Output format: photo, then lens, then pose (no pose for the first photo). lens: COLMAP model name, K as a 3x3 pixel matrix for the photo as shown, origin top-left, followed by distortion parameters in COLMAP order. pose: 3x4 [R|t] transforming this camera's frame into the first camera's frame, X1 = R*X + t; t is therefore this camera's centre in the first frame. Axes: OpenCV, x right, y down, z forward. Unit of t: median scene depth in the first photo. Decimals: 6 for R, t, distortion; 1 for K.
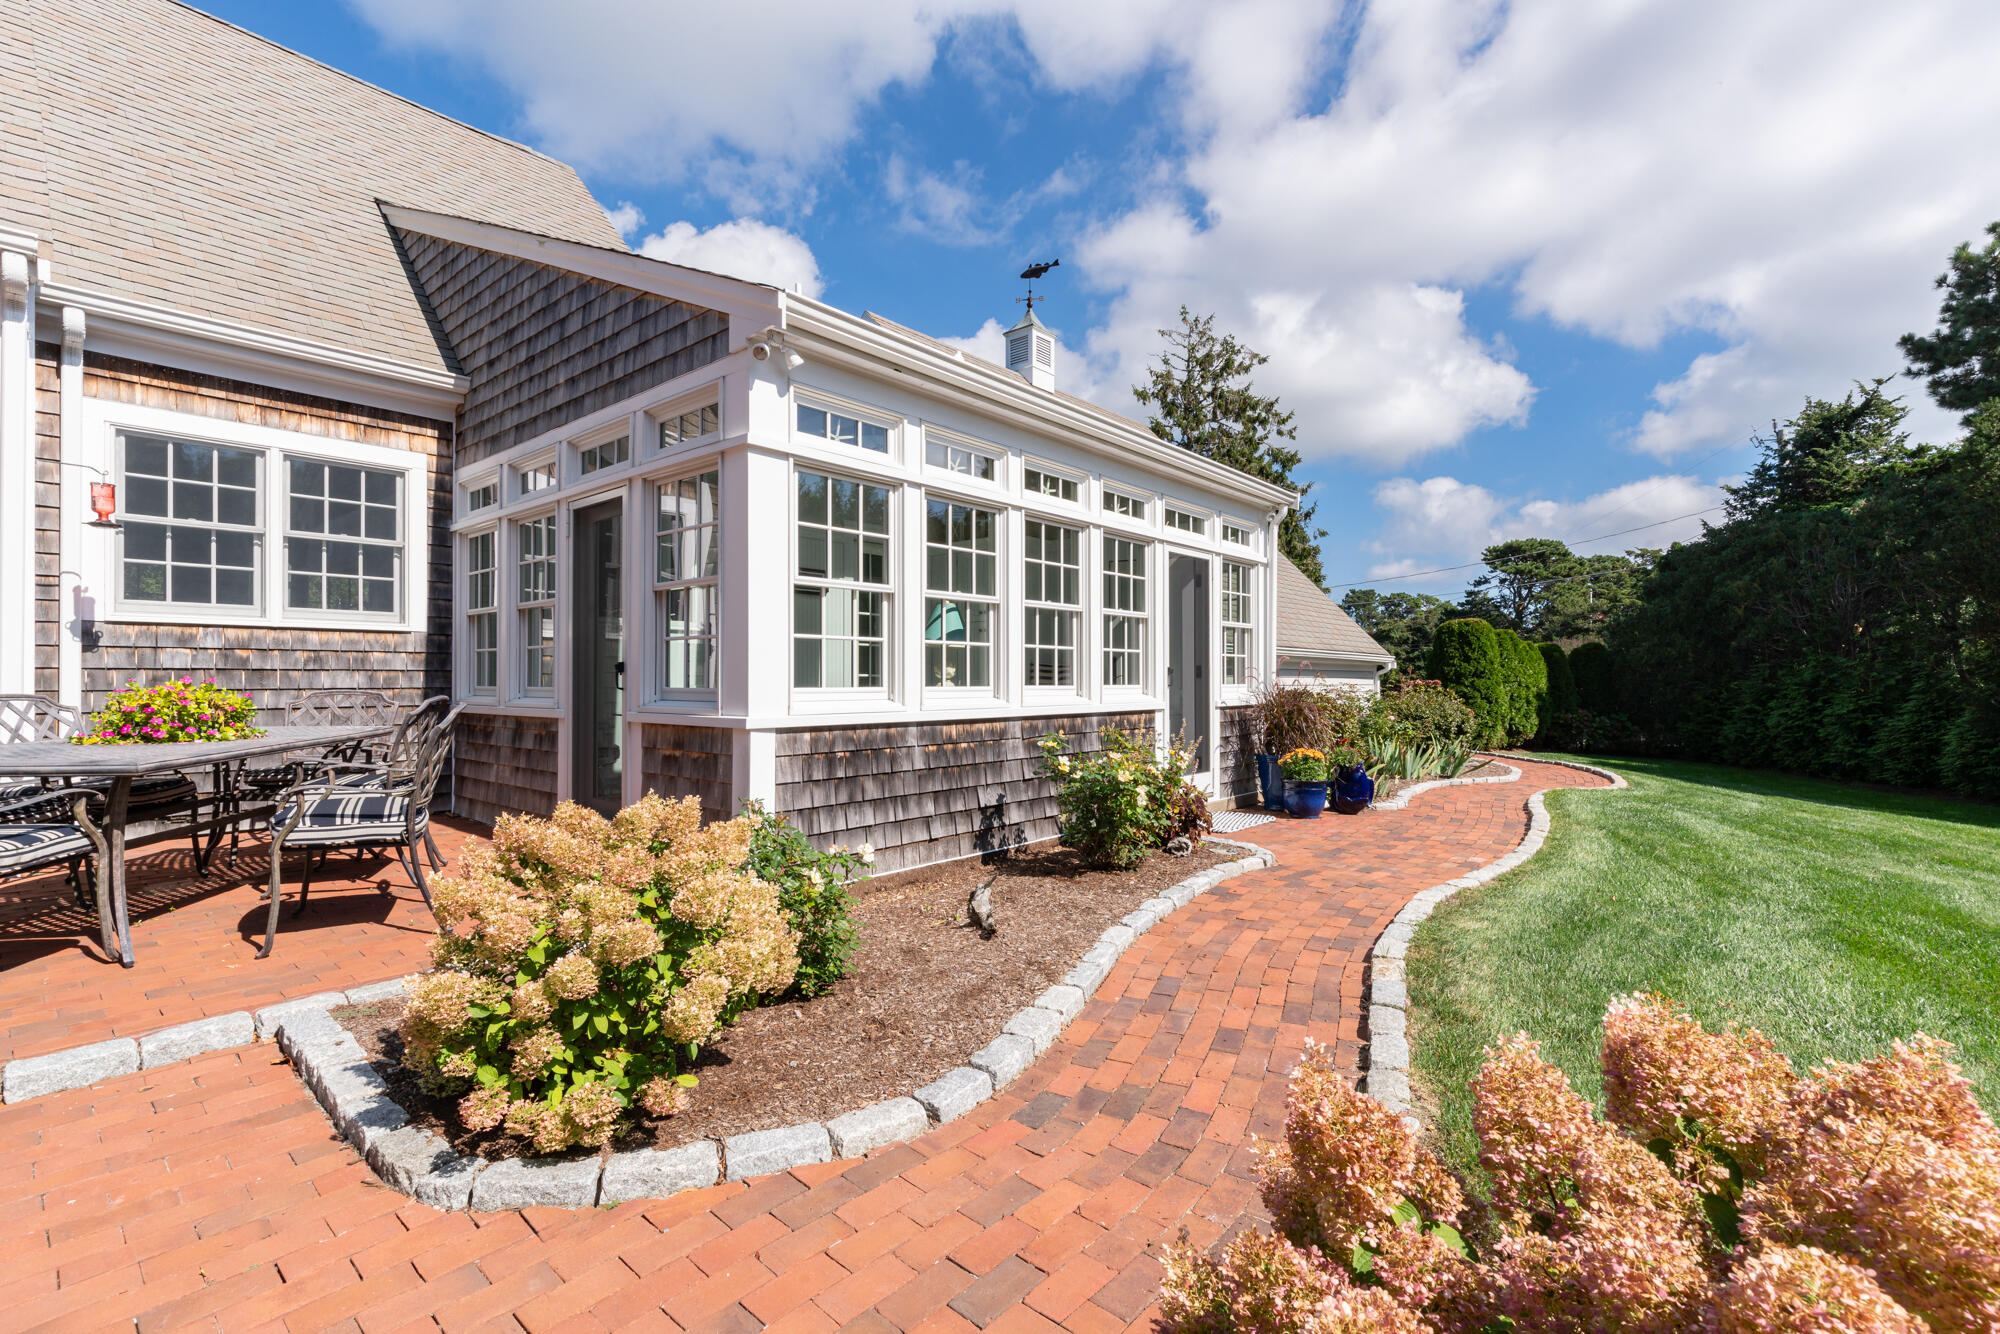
lens RADIAL K [[893.6, 0, 1005.6], [0, 893.6, 676.9], [0, 0, 1]] dist [0.002358, 0.000404]
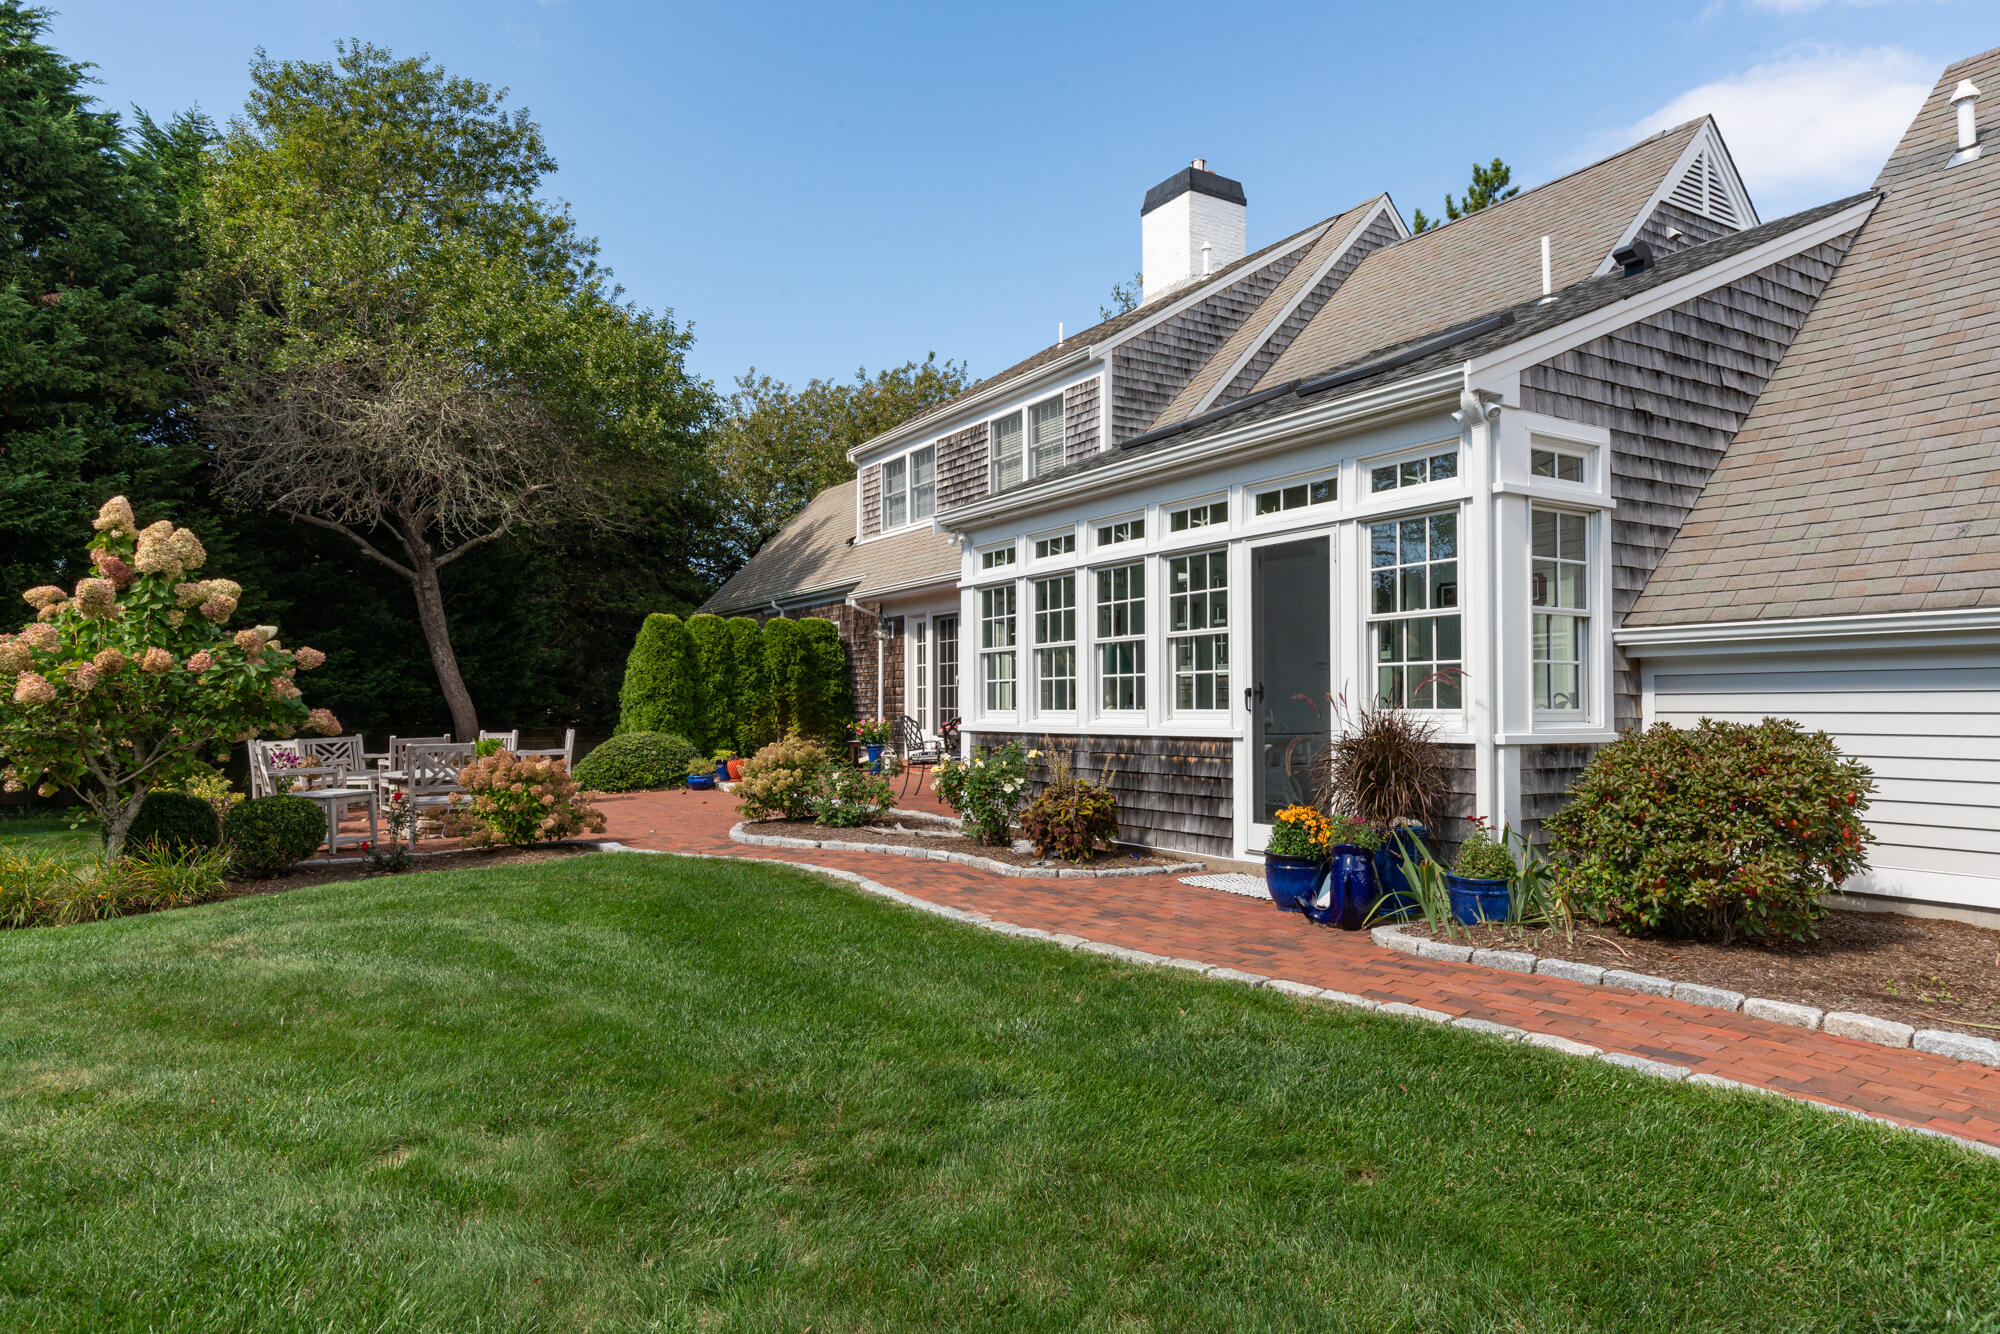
lens RADIAL K [[1212.8, 0, 1028.3], [0, 1212.8, 696.0], [0, 0, 1]] dist [-0.004610, 0.001423]
pose [[-0.291775, -0.010007, -0.956435, 1.595245], [0.006388, 0.999903, -0.012411, 0.011343], [0.956466, -0.009731, -0.291683, 1.367311]]
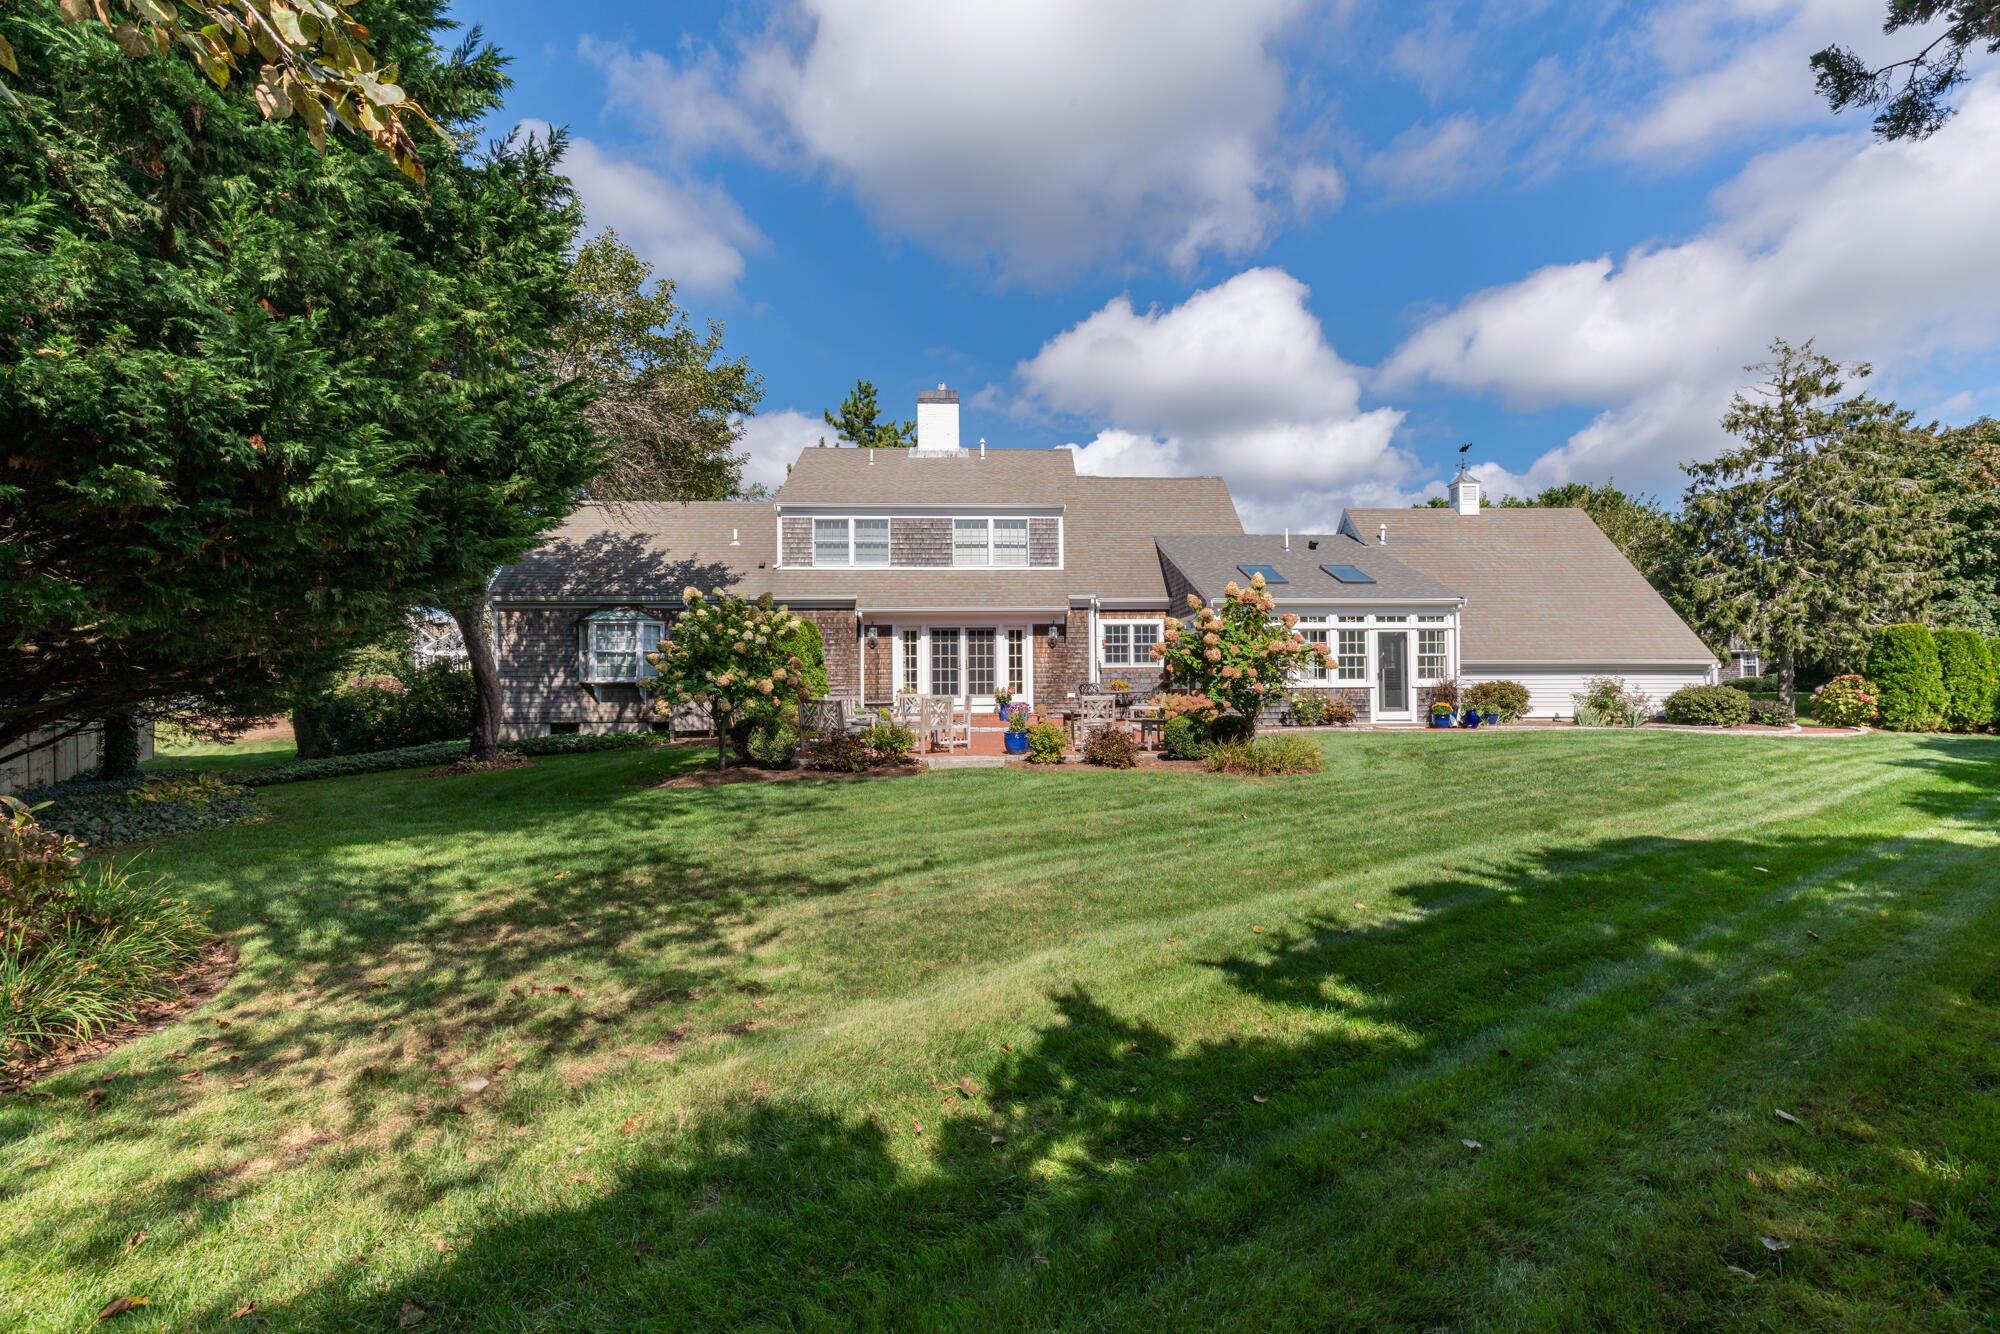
lens RADIAL K [[893.6, 0, 1005.6], [0, 893.6, 676.9], [0, 0, 1]] dist [0.002358, 0.000404]
pose [[0.685516, -0.018318, -0.727827, 1.745006], [0.008994, 0.999820, -0.016692, 0.048701], [0.728002, 0.004897, 0.685557, -2.201914]]
